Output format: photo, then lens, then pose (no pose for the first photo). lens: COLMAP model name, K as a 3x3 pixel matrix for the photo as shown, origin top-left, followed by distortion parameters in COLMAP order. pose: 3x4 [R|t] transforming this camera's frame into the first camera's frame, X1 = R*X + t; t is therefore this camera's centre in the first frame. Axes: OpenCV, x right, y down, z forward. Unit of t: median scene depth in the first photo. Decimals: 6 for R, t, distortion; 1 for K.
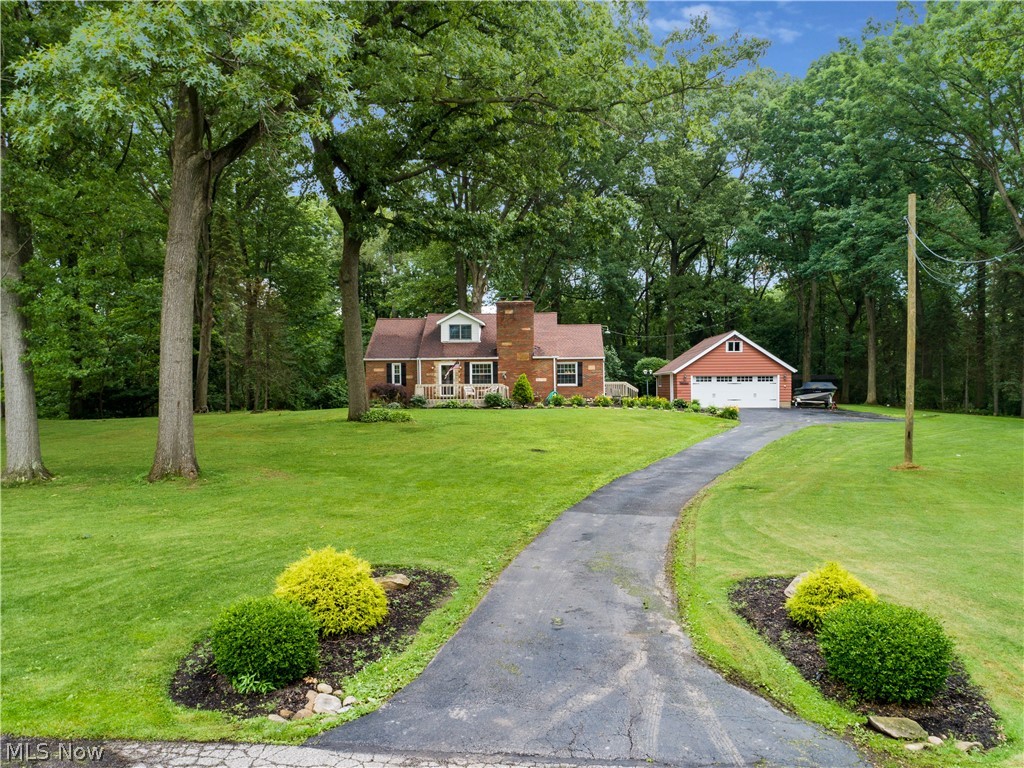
lens RADIAL K [[808.4, 0, 519.6], [0, 808.4, 382.7], [0, 0, 1]] dist [-0.005072, -0.006747]
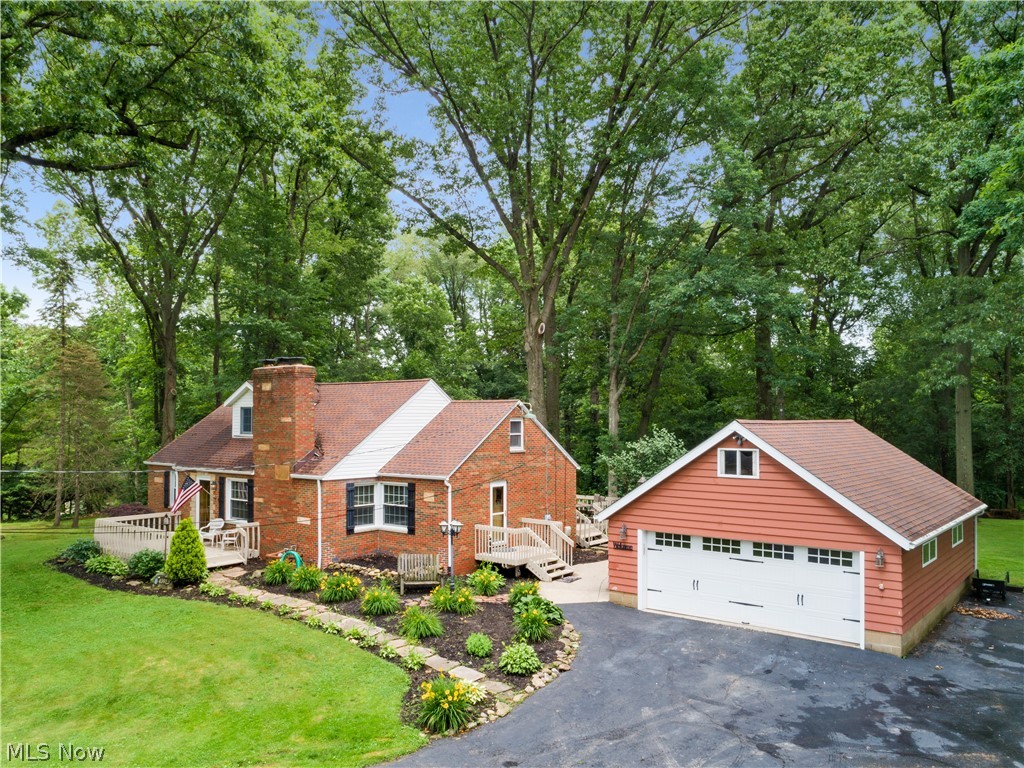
lens RADIAL K [[808.4, 0, 514.7], [0, 808.4, 383.6], [0, 0, 1]] dist [-0.005072, -0.006747]
pose [[0.799373, -0.015340, -0.600640, 0.419306], [-0.005095, 0.999465, -0.032307, -0.070712], [0.600814, 0.028886, 0.798867, 0.650272]]
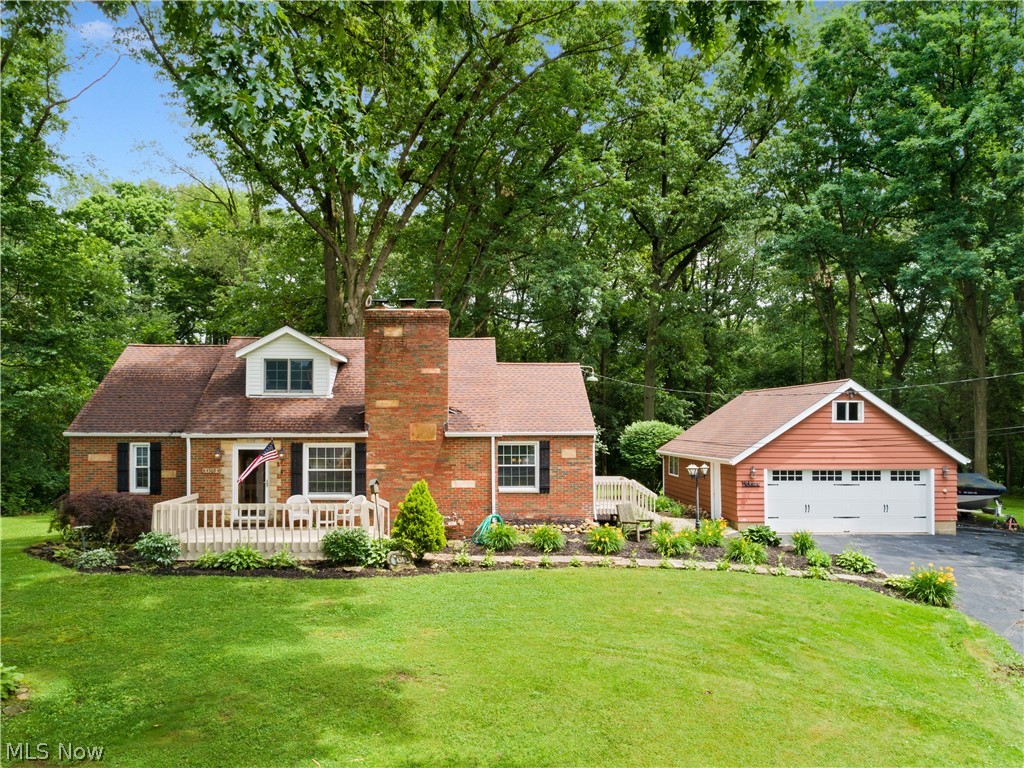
lens RADIAL K [[808.4, 0, 502.3], [0, 808.4, 394.4], [0, 0, 1]] dist [-0.005072, -0.006747]
pose [[0.996758, 0.012917, 0.079412, 0.011468], [-0.010272, 0.999382, -0.033622, -0.037194], [-0.079797, 0.032697, 0.996275, 0.528819]]
